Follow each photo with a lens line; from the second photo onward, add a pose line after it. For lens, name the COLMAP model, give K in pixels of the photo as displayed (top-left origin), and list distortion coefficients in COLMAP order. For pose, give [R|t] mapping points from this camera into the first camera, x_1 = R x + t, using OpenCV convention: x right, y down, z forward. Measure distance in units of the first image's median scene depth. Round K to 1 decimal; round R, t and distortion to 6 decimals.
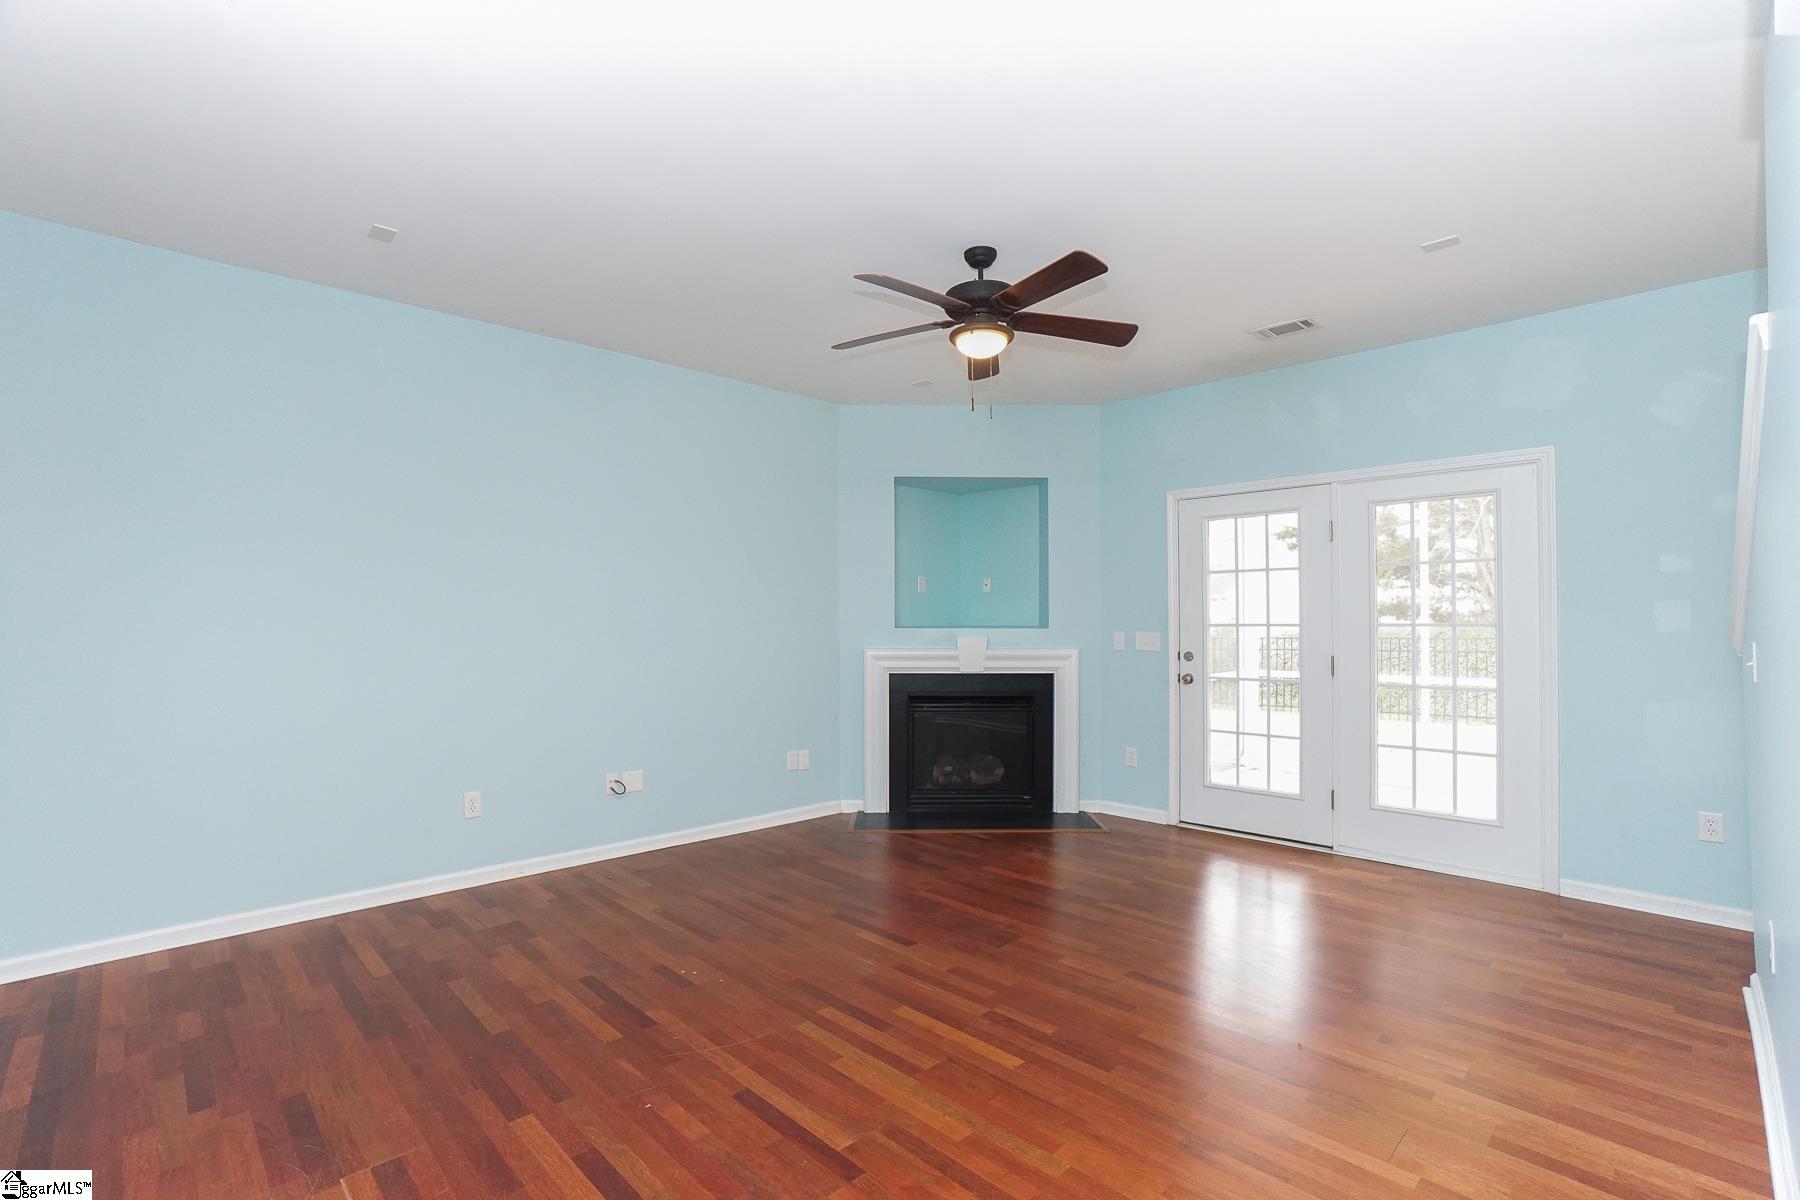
lens RADIAL K [[818.2, 0, 900.0], [0, 818.2, 600.0], [0, 0, 1]] dist [-0.052243, 0.021557]
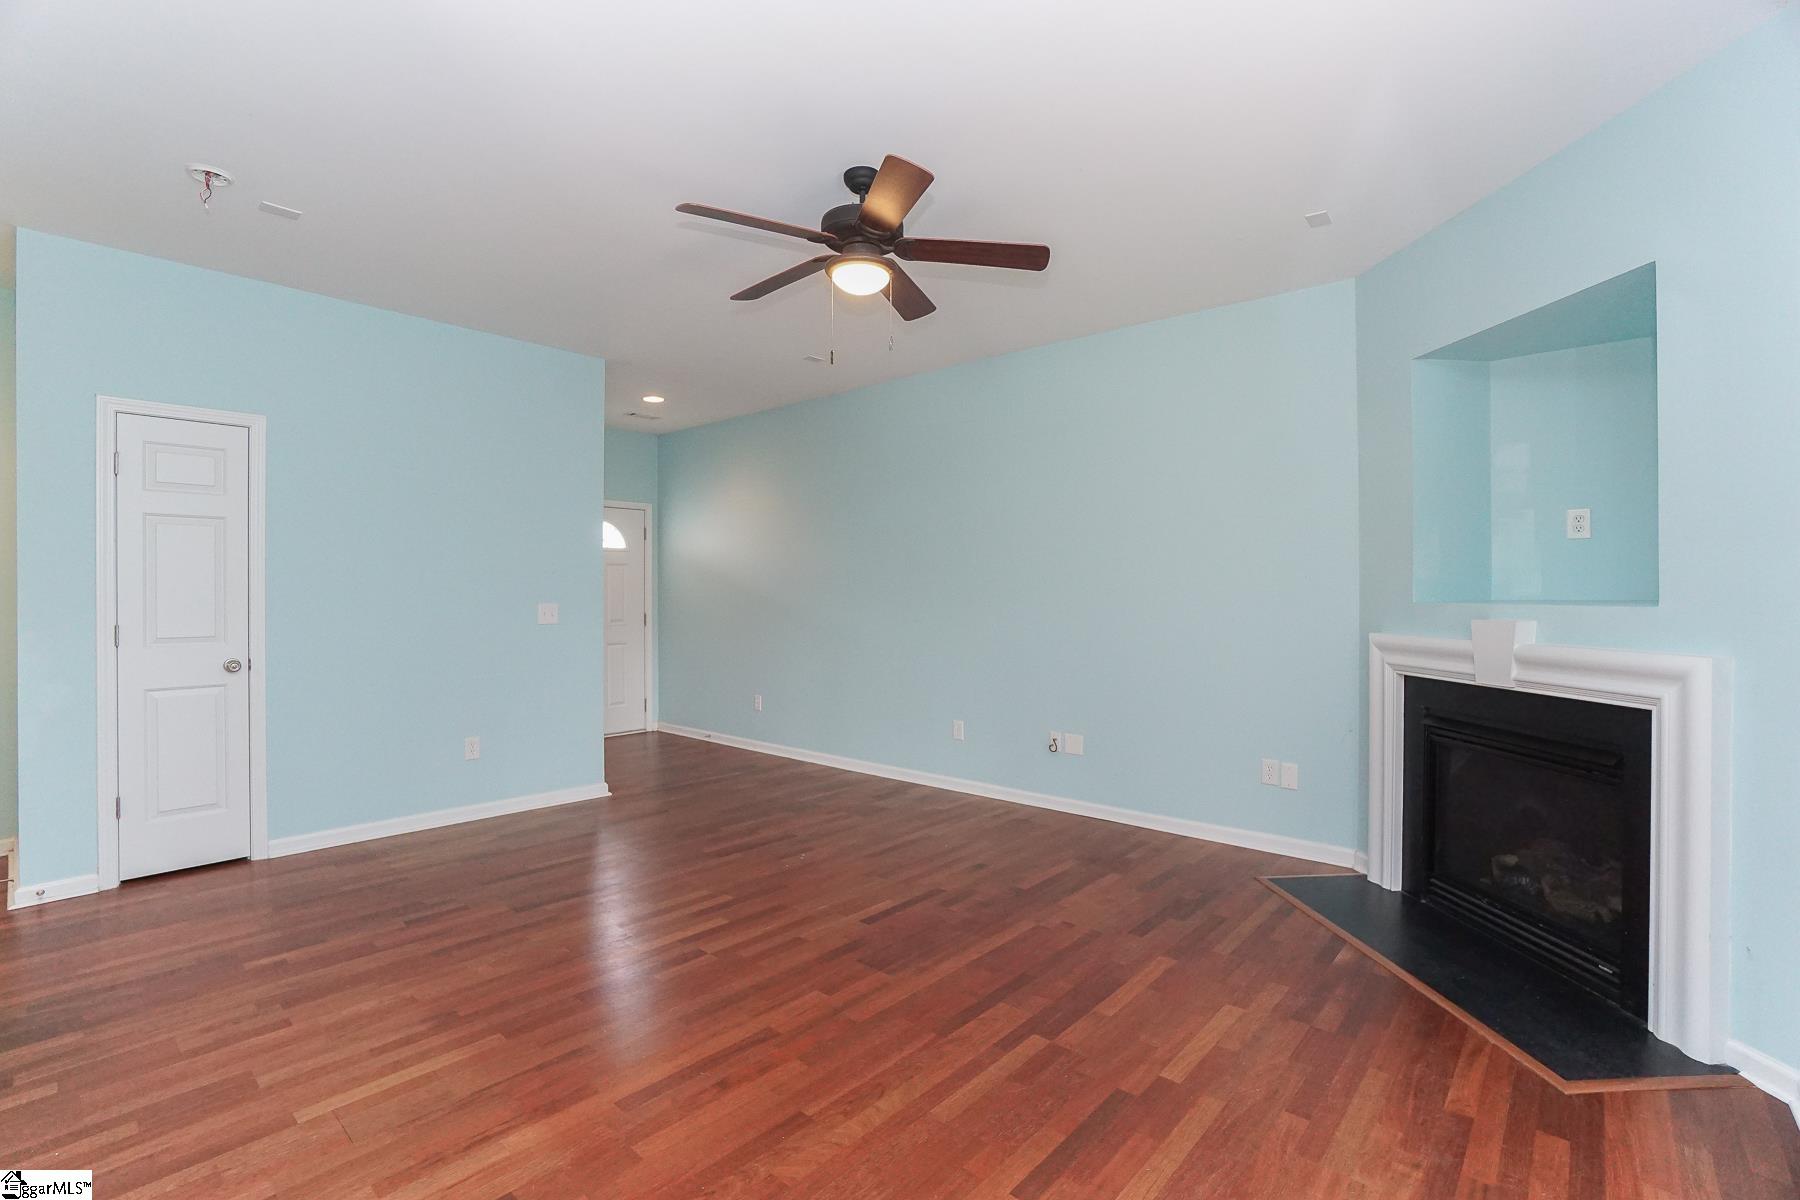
lens RADIAL K [[799.5, 0, 875.4], [0, 799.5, 601.9], [0, 0, 1]] dist [-0.032267, 0.020735]
pose [[0.062020, 0.006191, -0.998056, 0.761847], [0.033441, 0.999406, 0.008278, 0.021432], [0.997515, -0.033889, 0.061776, 0.750874]]
